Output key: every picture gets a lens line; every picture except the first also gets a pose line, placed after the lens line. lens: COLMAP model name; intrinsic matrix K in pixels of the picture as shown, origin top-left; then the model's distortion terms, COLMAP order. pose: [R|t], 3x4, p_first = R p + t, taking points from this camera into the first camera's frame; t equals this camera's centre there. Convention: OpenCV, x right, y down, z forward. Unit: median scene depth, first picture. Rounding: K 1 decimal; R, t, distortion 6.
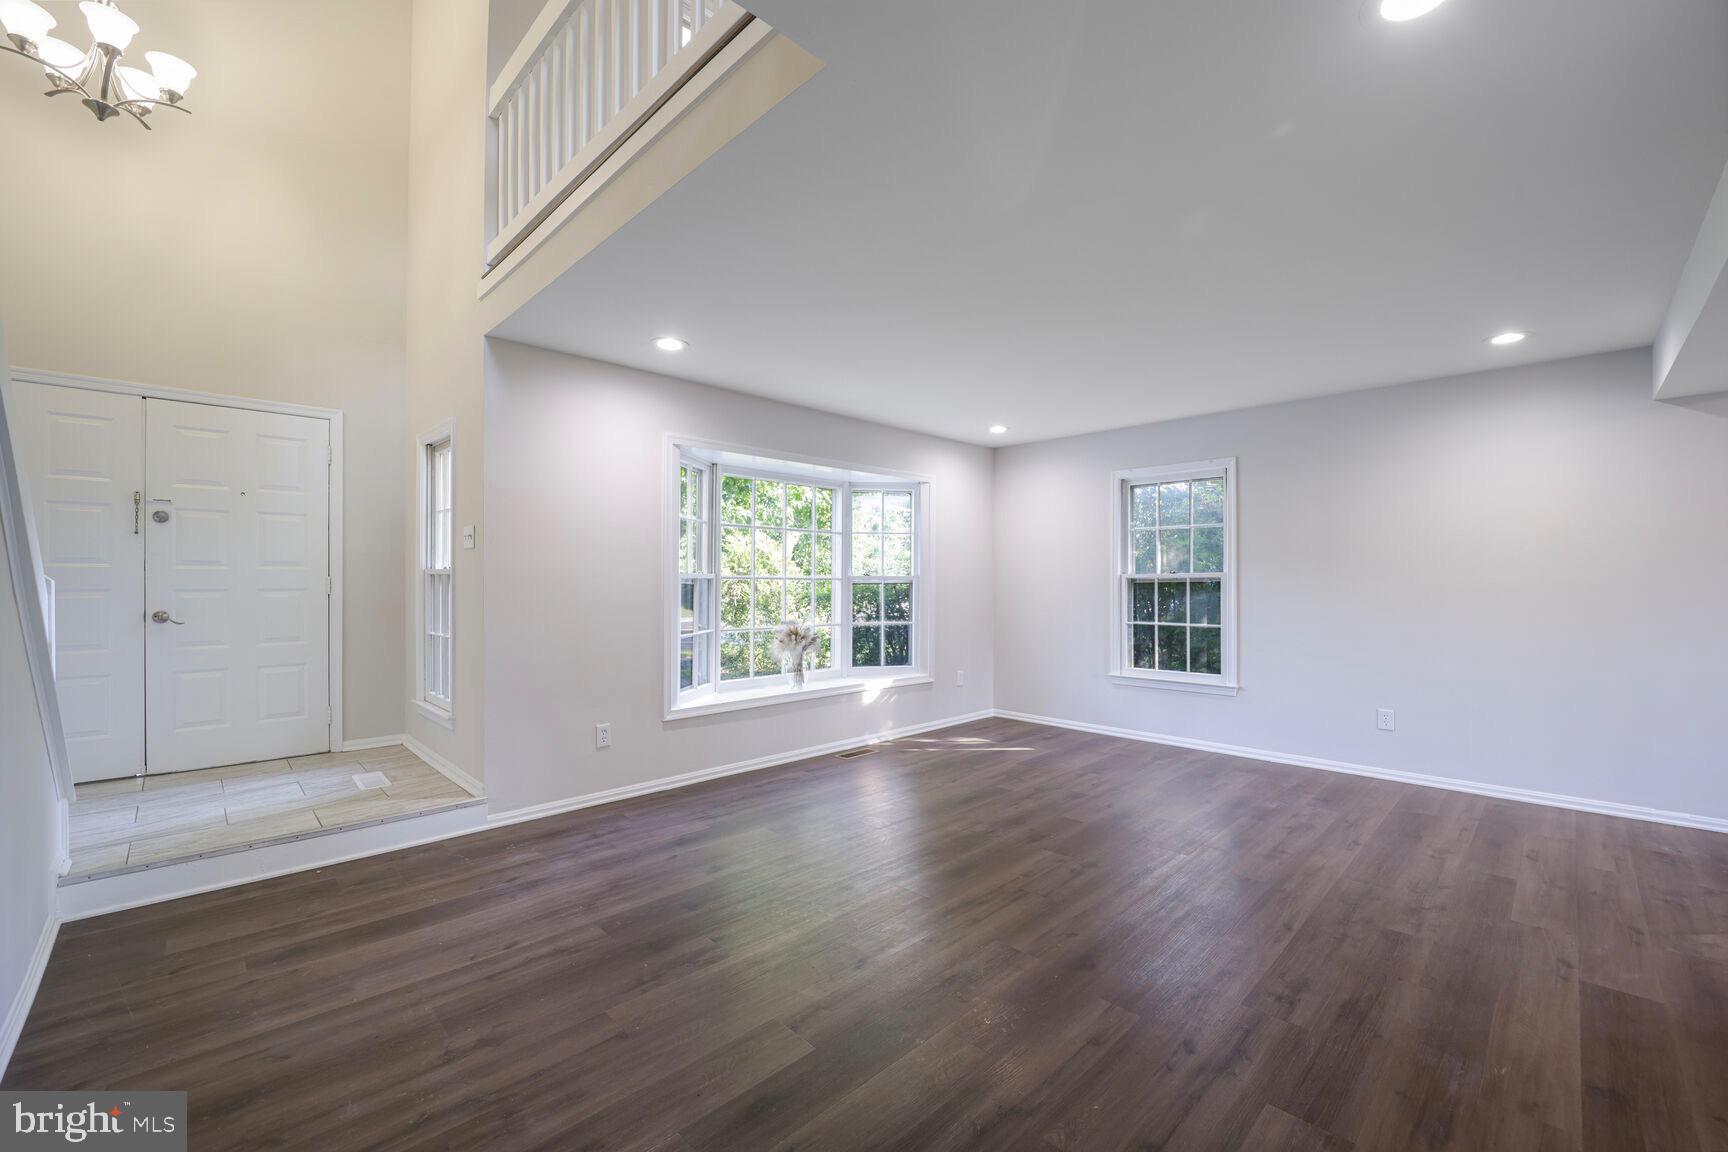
lens RADIAL K [[709.2, 0, 877.3], [0, 709.2, 576.5], [0, 0, 1]] dist [-0.010941, 0.000746]
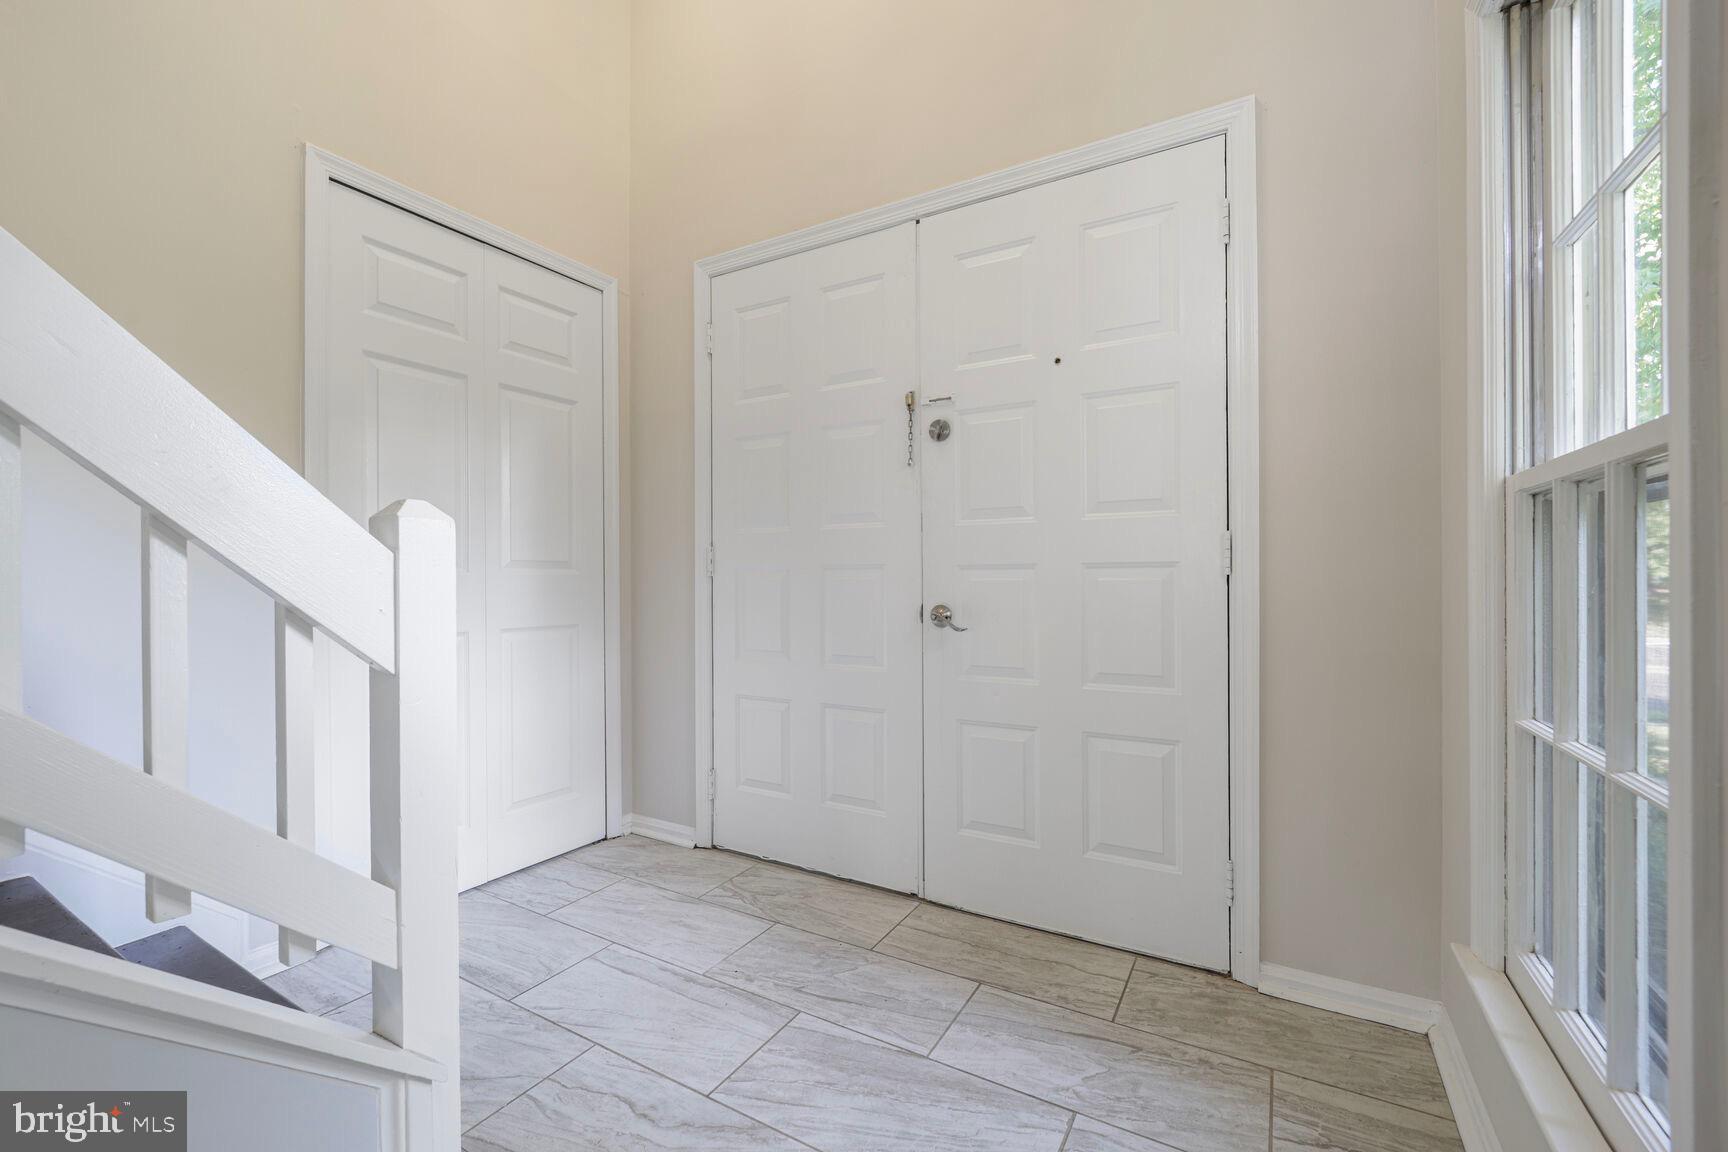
lens RADIAL K [[709.2, 0, 852.4], [0, 709.2, 578.5], [0, 0, 1]] dist [-0.010941, 0.000746]
pose [[0.240278, -0.000532, -0.970704, -0.589546], [0.006527, 0.999978, 0.001067, 0.032267], [0.970682, -0.006593, 0.240276, 0.928725]]
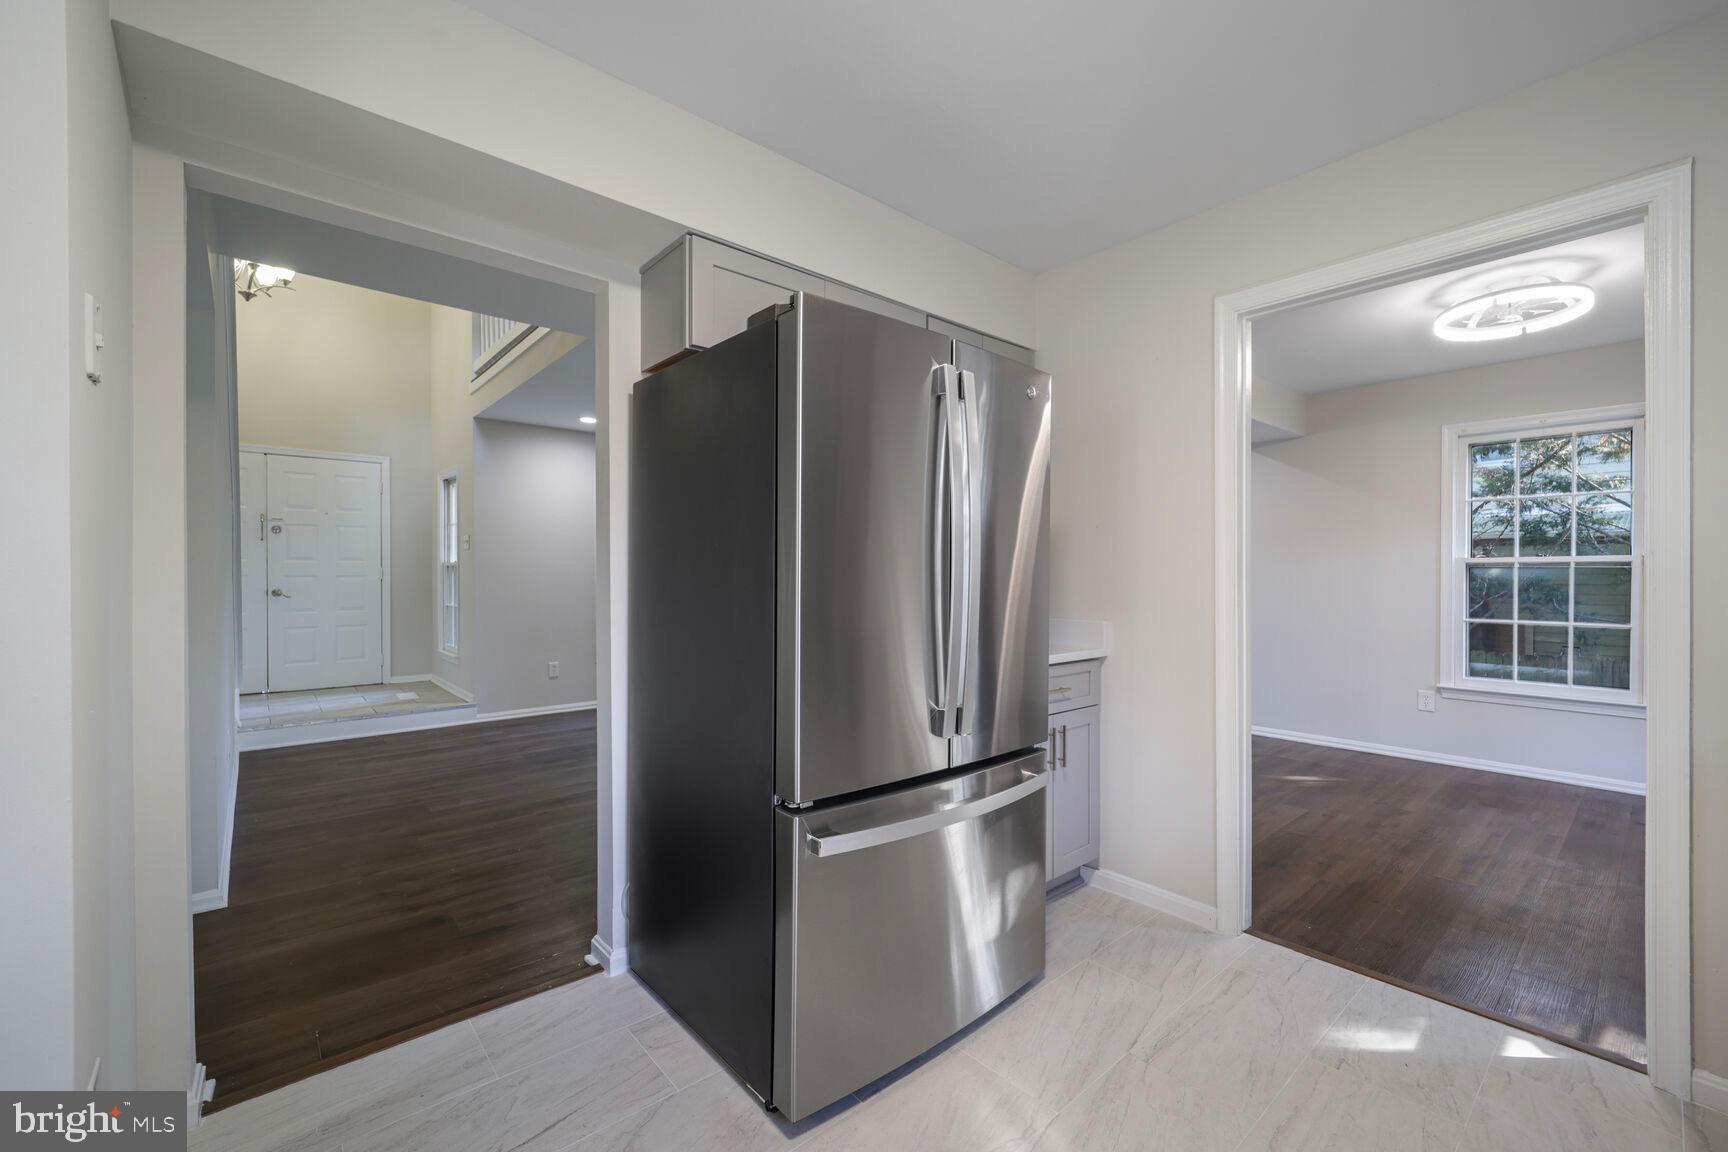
lens RADIAL K [[709.2, 0, 901.2], [0, 709.2, 576.1], [0, 0, 1]] dist [-0.010941, 0.000746]
pose [[0.999484, -0.001192, -0.032109, 0.507059], [0.001435, 0.999970, 0.007559, 0.011366], [0.032099, -0.007601, 0.999456, -0.626809]]
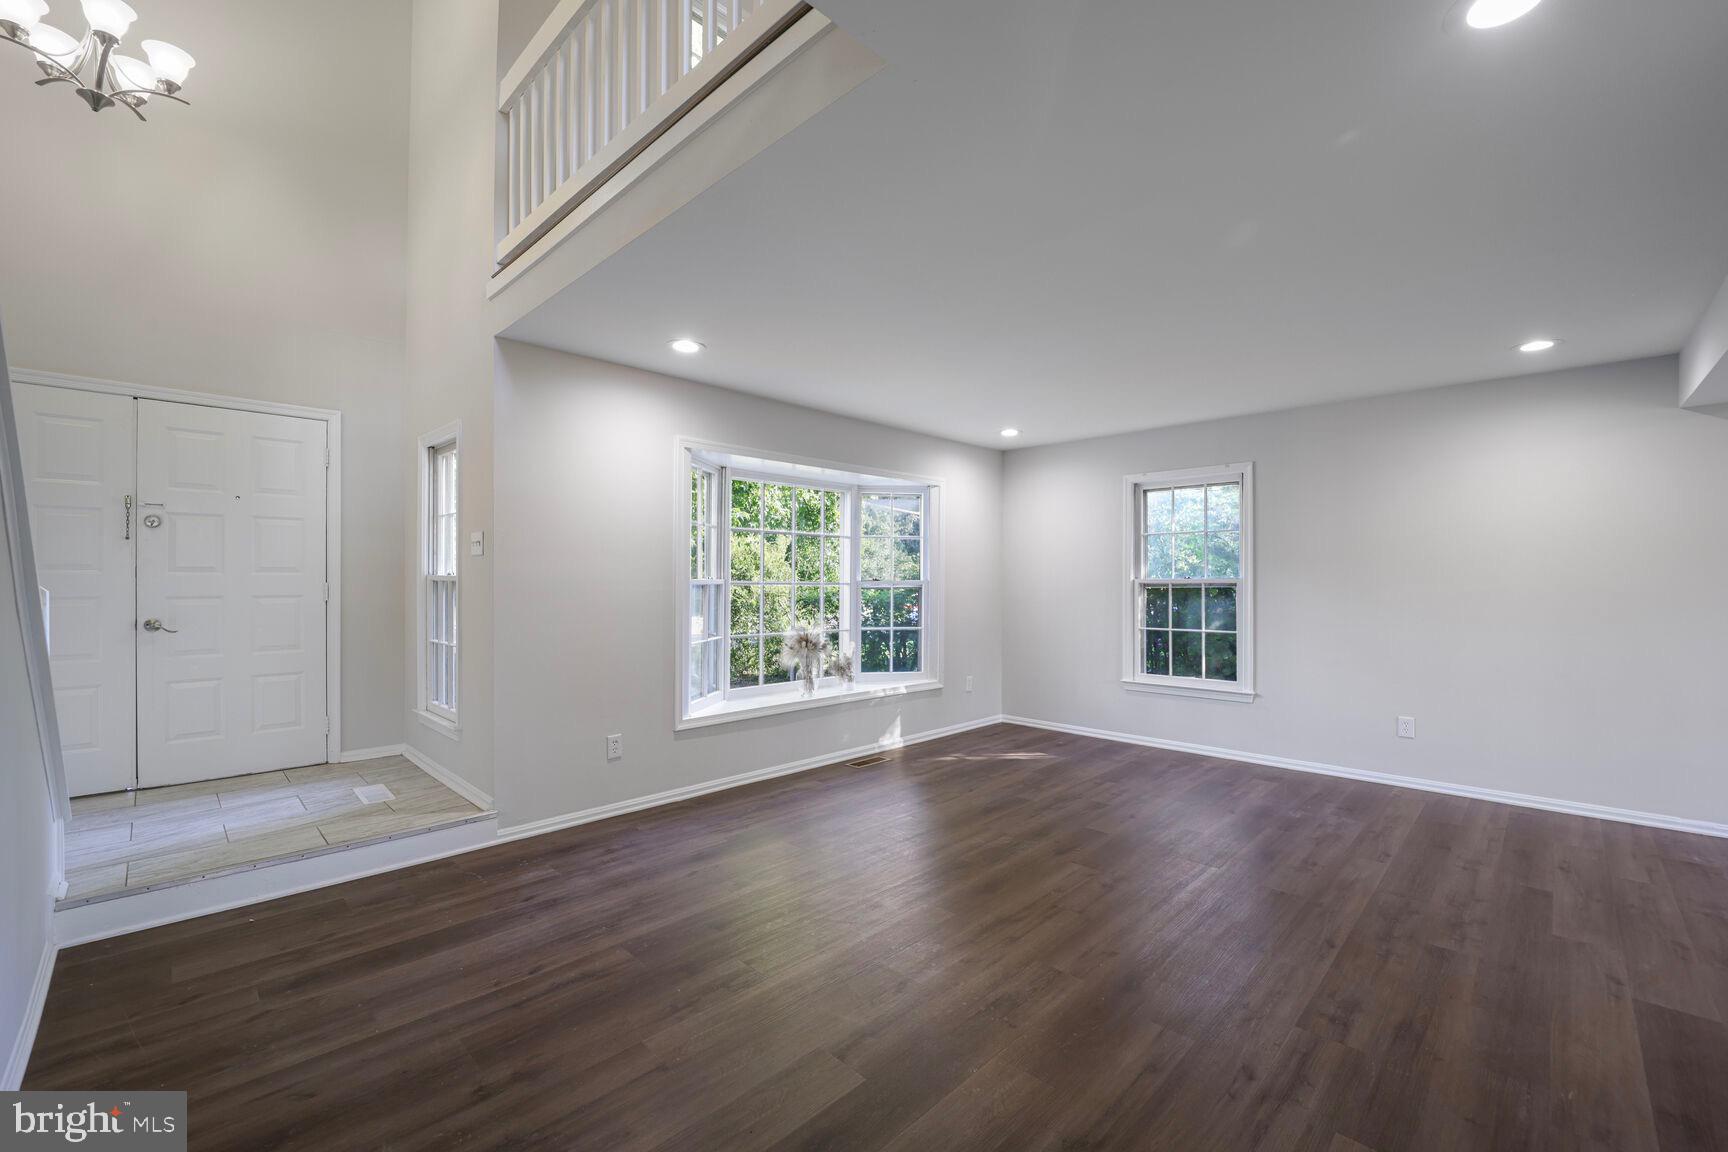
lens RADIAL K [[709.2, 0, 873.4], [0, 709.2, 576.3], [0, 0, 1]] dist [-0.010941, 0.000746]
pose [[0.999856, 0.000036, 0.016961, -0.053673], [-0.000049, 1.000000, 0.000719, -0.012453], [-0.016961, -0.000720, 0.999856, 0.019254]]
